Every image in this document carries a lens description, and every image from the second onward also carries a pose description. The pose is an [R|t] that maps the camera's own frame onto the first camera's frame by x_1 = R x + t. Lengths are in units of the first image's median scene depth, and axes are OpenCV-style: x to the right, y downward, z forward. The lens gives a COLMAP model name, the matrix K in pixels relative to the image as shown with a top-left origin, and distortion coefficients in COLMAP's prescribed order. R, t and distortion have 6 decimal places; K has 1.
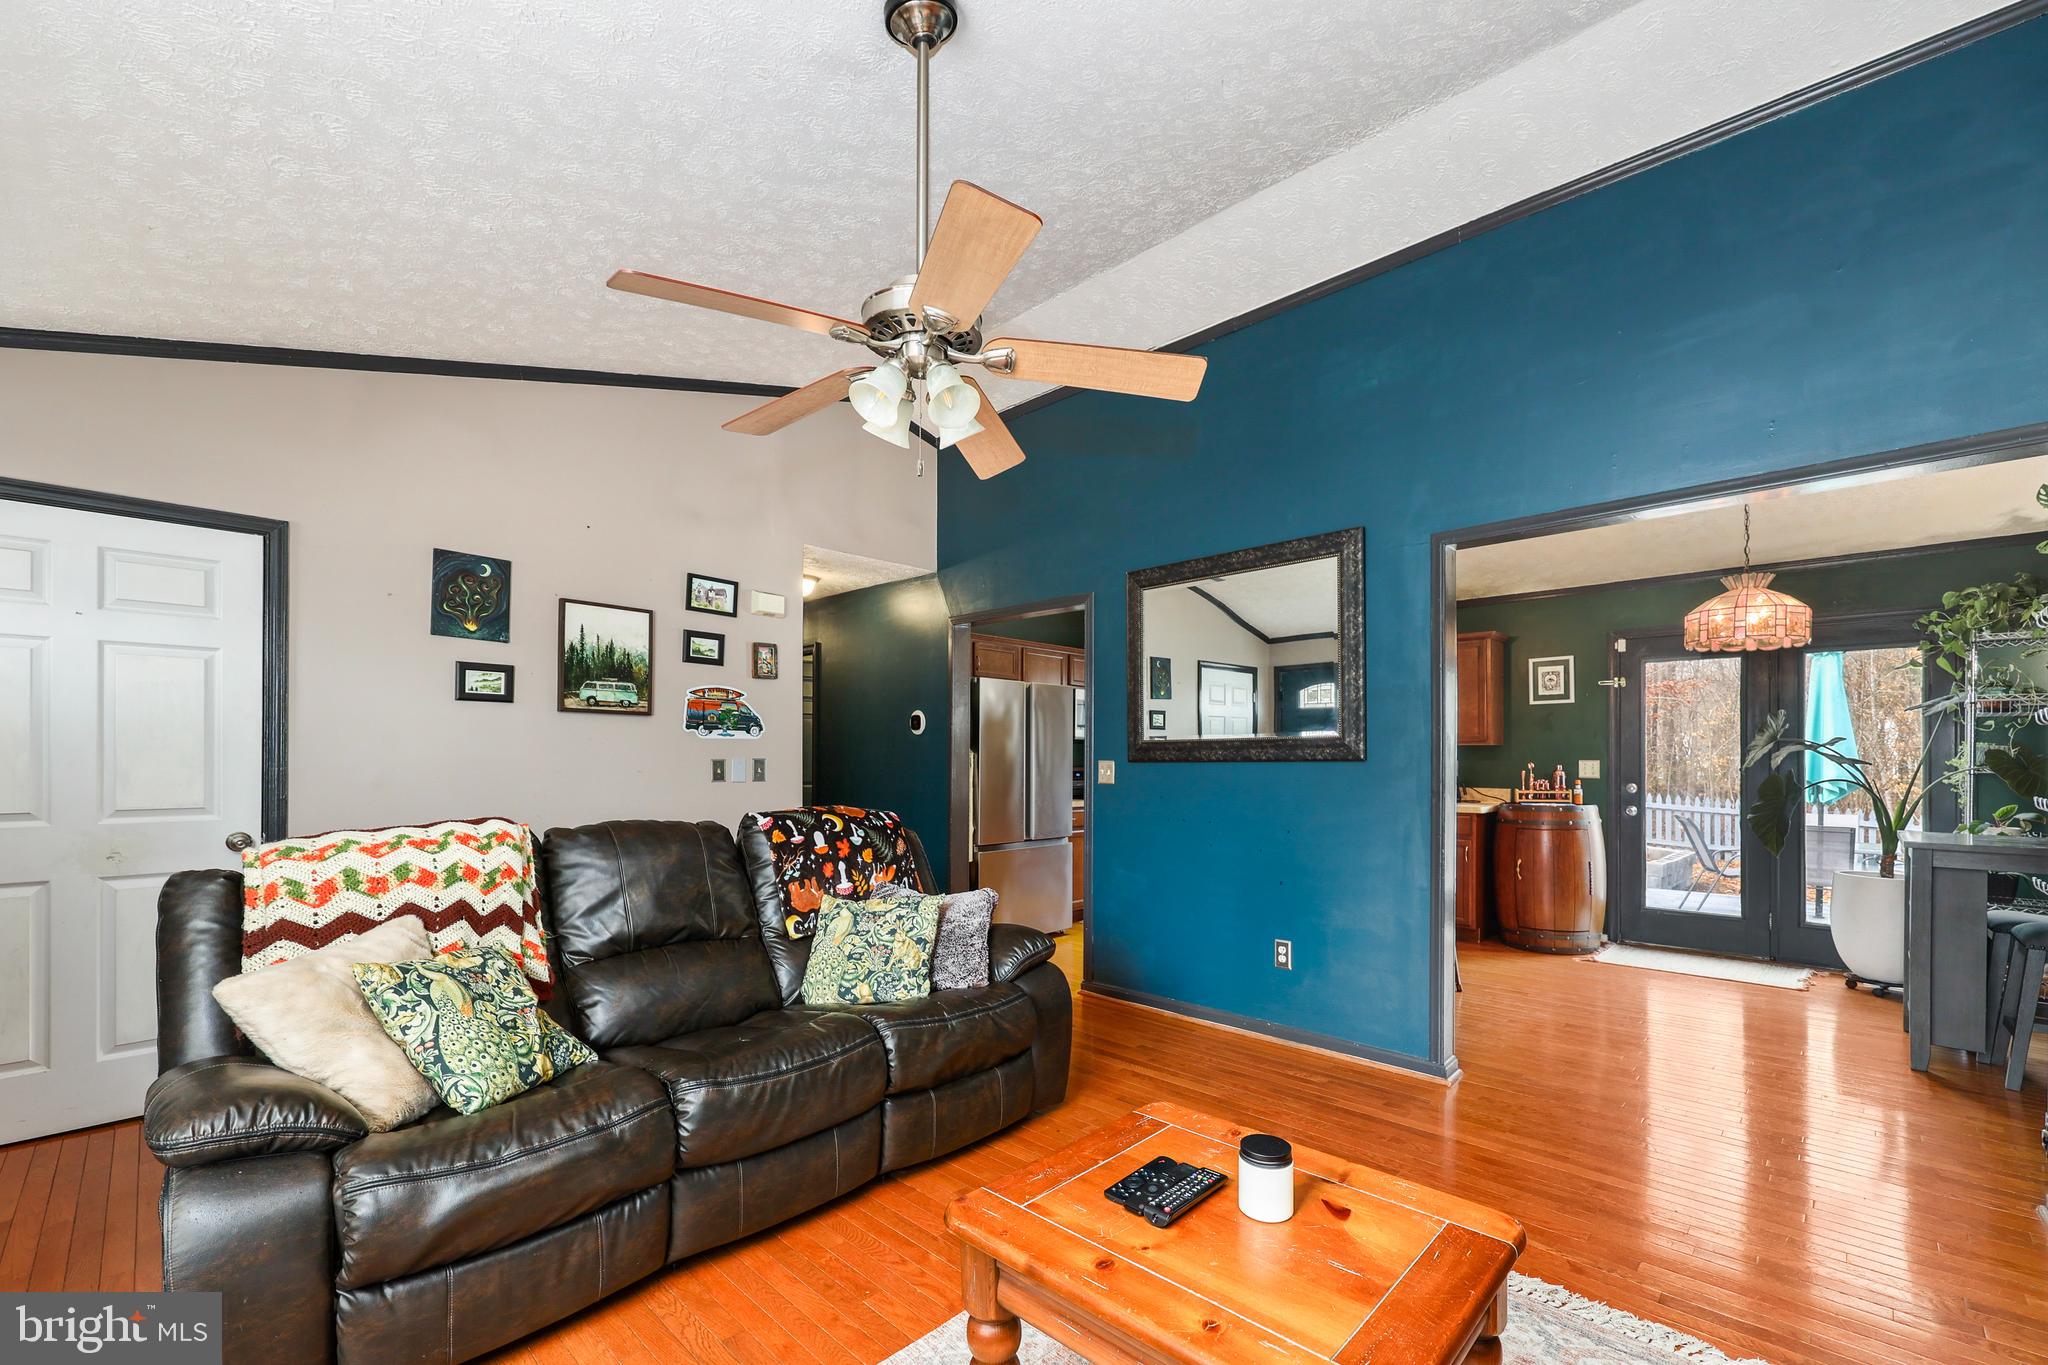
lens RADIAL K [[851.5, 0, 1053.4], [0, 851.5, 752.2], [0, 0, 1]] dist [0.009310, -0.001832]
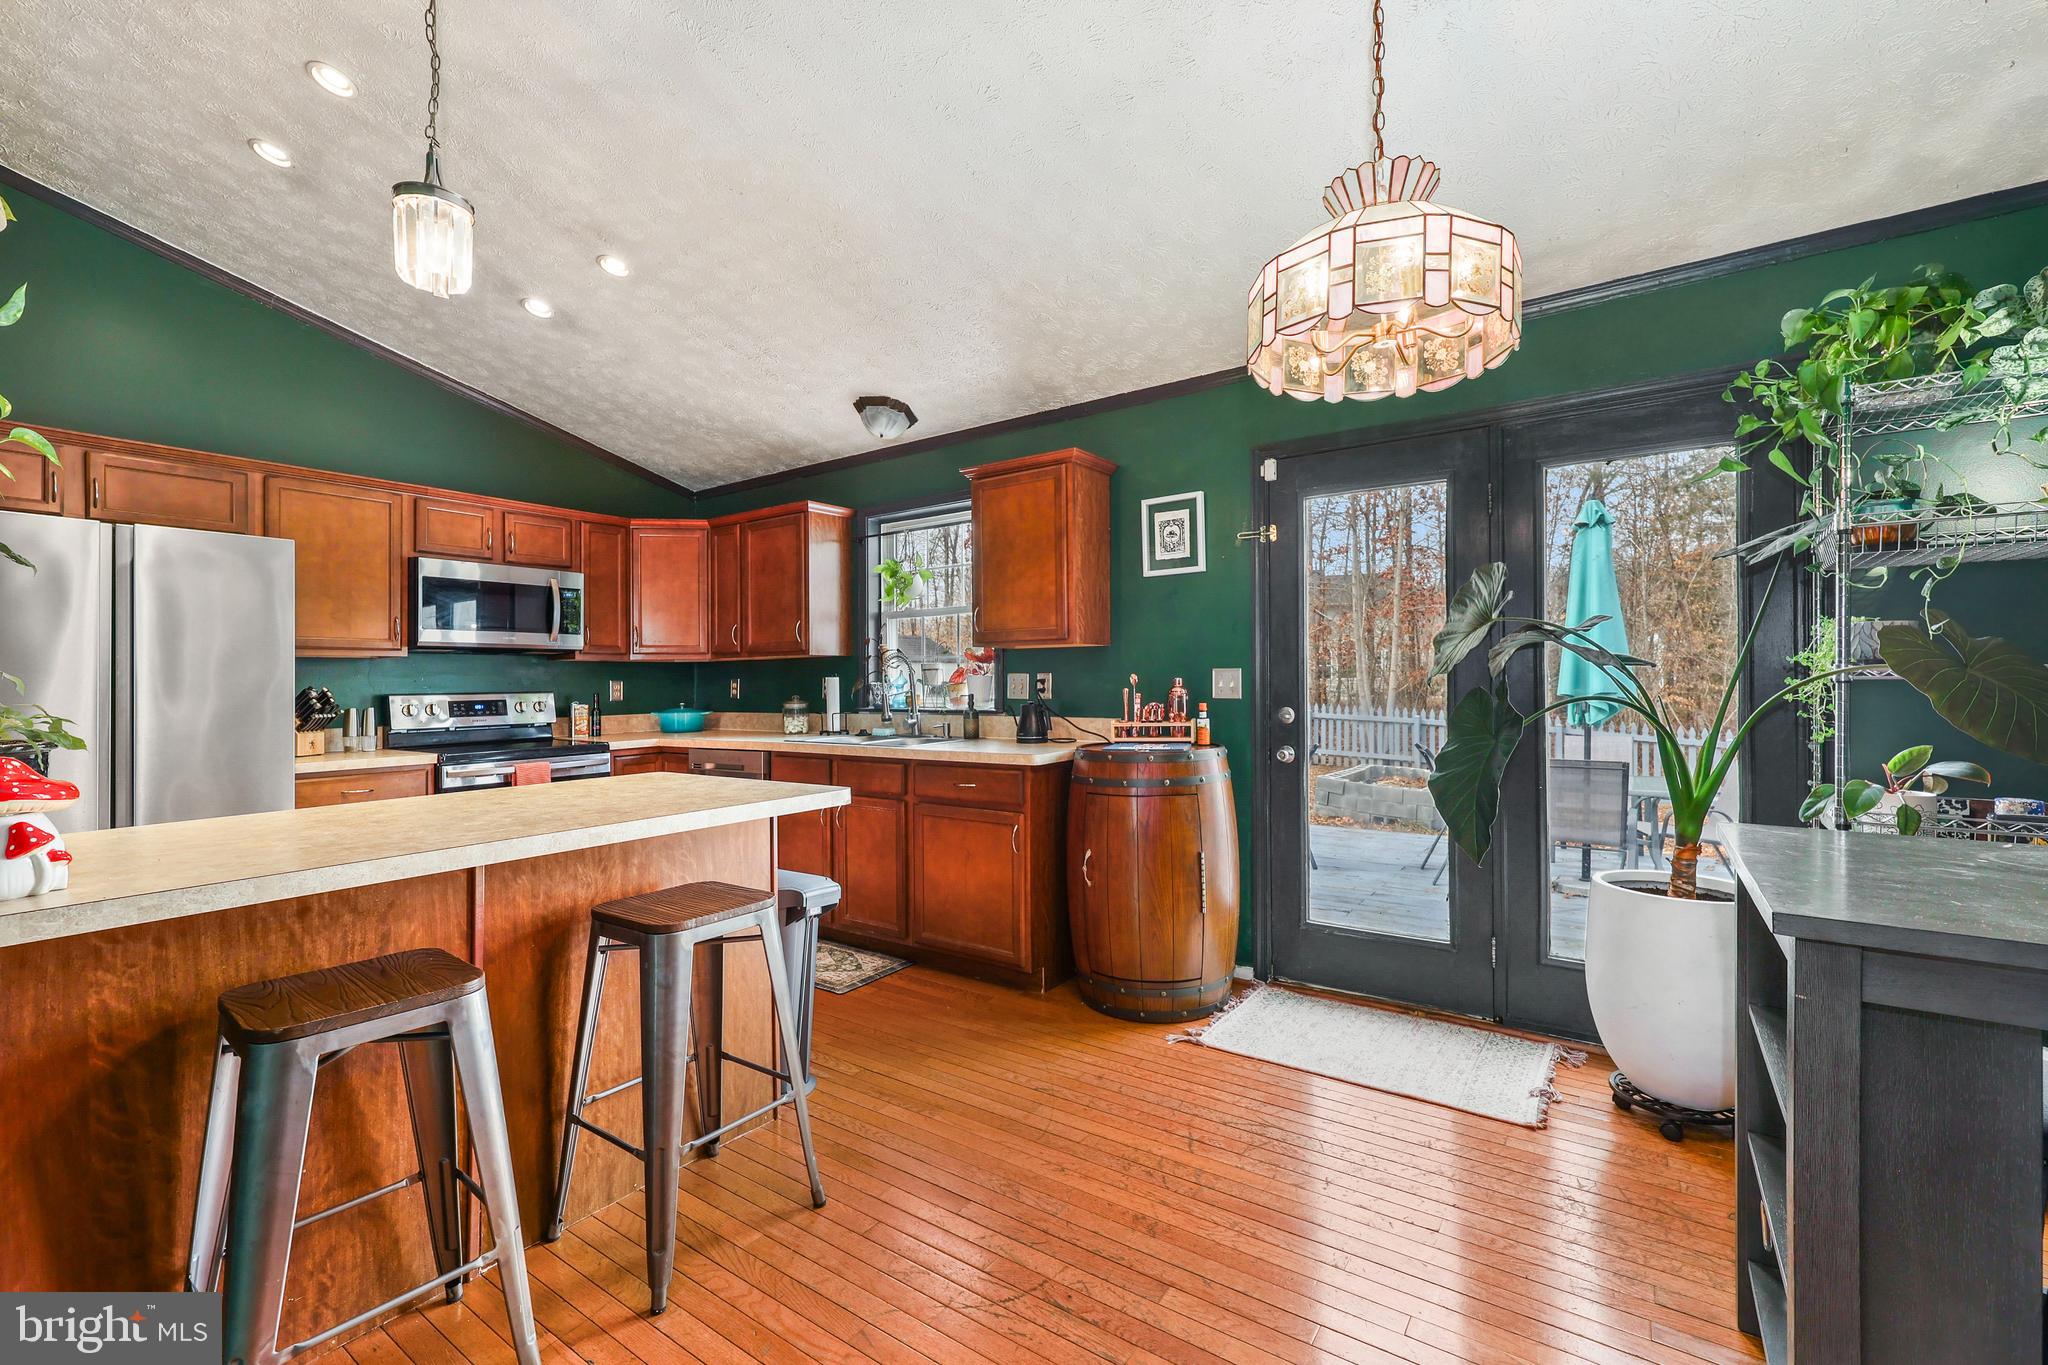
lens RADIAL K [[851.5, 0, 1037.1], [0, 851.5, 684.2], [0, 0, 1]] dist [0.009310, -0.001832]
pose [[0.989184, -0.016220, 0.145782, 0.447283], [0.014629, 0.999821, 0.011975, 0.012225], [-0.145950, -0.009713, 0.989244, 0.476177]]
